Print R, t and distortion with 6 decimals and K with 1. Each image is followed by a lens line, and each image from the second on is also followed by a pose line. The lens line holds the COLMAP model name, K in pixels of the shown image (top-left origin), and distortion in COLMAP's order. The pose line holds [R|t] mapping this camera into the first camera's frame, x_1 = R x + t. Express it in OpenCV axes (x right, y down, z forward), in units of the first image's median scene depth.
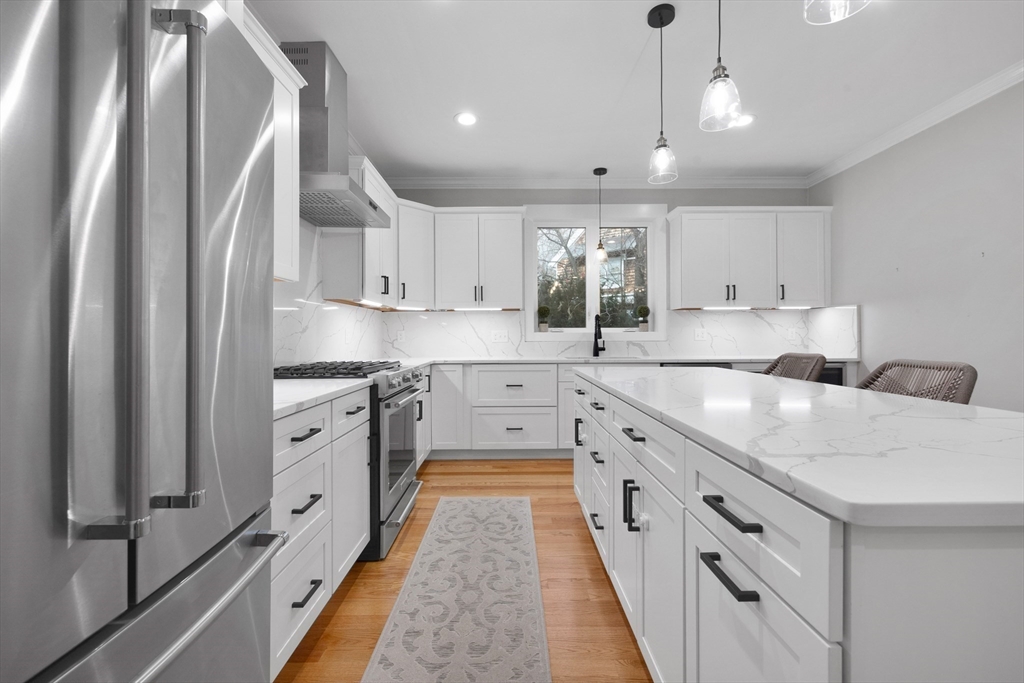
lens RADIAL K [[431.0, 0, 512.7], [0, 431.0, 337.5], [0, 0, 1]] dist [-0.002726, -0.000079]
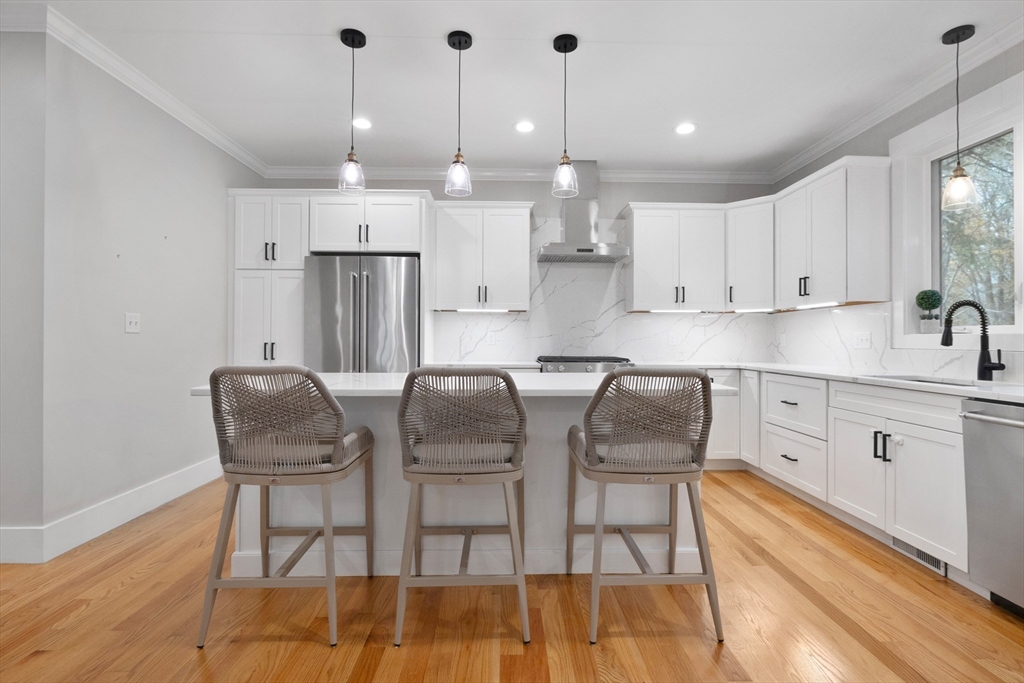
lens RADIAL K [[492.7, 0, 513.6], [0, 492.7, 338.9], [0, 0, 1]] dist [0.004236, 0.000411]
pose [[0.014646, 0.005668, -0.999877, 0.805825], [-0.002327, 0.999981, 0.005634, -0.008086], [0.999890, 0.002244, 0.014659, 0.432307]]
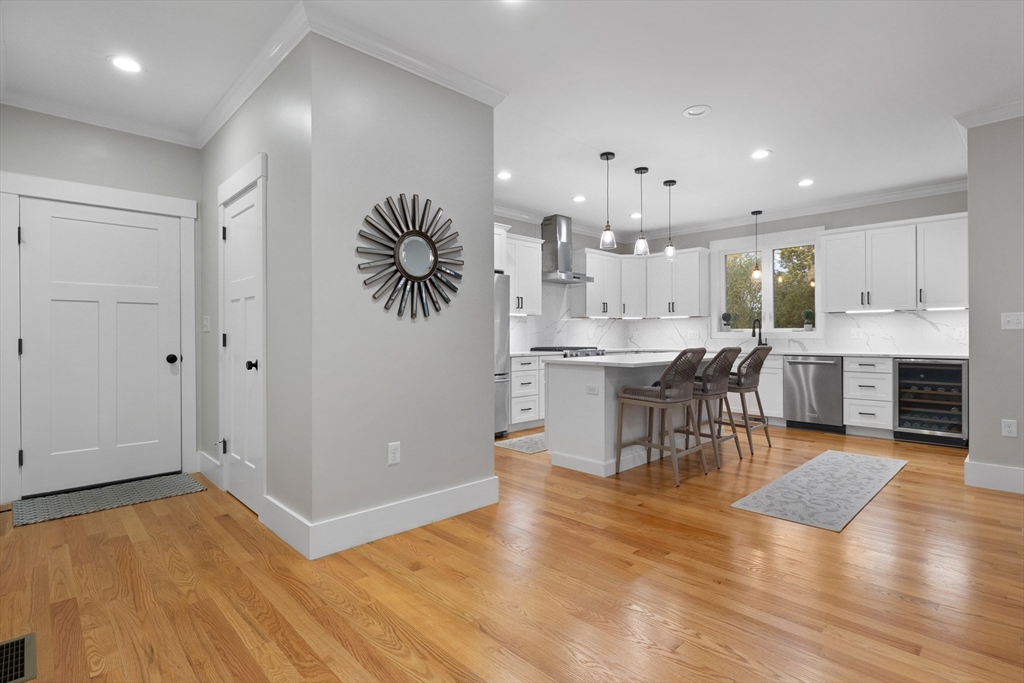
lens RADIAL K [[492.7, 0, 520.6], [0, 492.7, 335.9], [0, 0, 1]] dist [0.004236, 0.000411]
pose [[0.686816, 0.004015, -0.726820, 0.813235], [-0.000469, 0.999987, 0.005080, -0.007435], [0.726831, -0.003148, 0.686809, -0.594504]]
